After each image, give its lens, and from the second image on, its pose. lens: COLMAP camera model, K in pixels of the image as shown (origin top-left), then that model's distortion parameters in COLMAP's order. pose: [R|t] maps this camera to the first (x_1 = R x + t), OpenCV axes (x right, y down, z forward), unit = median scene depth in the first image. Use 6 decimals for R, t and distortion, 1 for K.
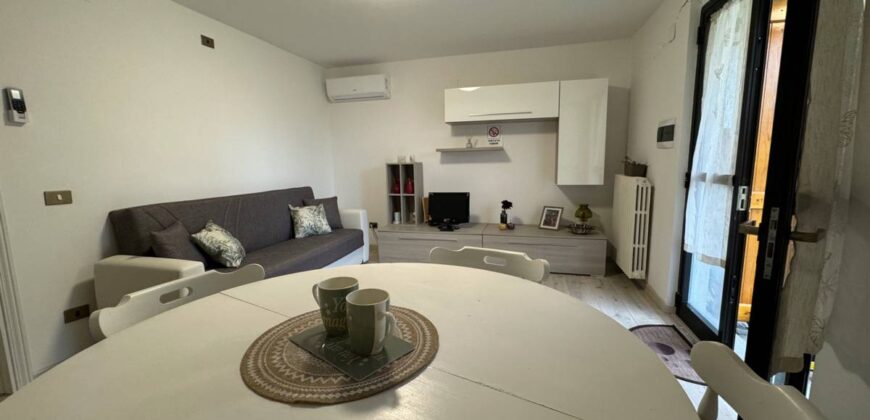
lens RADIAL K [[352.9, 0, 435.0], [0, 352.9, 210.0], [0, 0, 1]] dist [-0.000173, -0.000358]
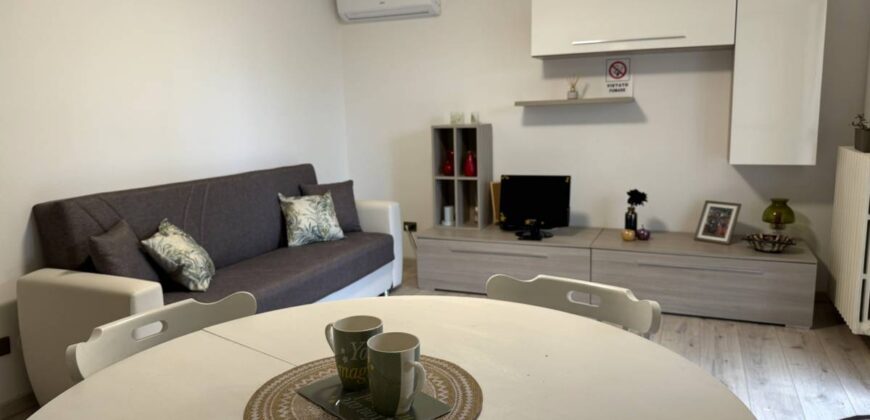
lens RADIAL K [[622.8, 0, 435.0], [0, 622.8, 210.0], [0, 0, 1]] dist [0.167065, -0.350544]
pose [[0.990533, 0.017465, -0.136156, 0.018357], [-0.013929, 0.999542, 0.026877, -0.018980], [0.136563, -0.024726, 0.990323, -0.078475]]
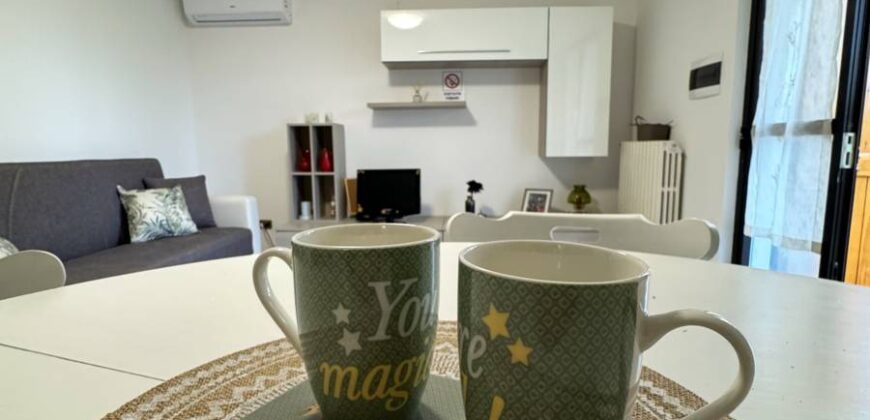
lens RADIAL K [[473.1, 0, 437.5], [0, 473.1, 209.5], [0, 0, 1]] dist [-0.002657, 0.001127]
pose [[0.977836, -0.016151, 0.208747, -0.062557], [0.018785, 0.999767, -0.010643, 0.040453], [-0.208526, 0.014328, 0.977912, 0.133176]]
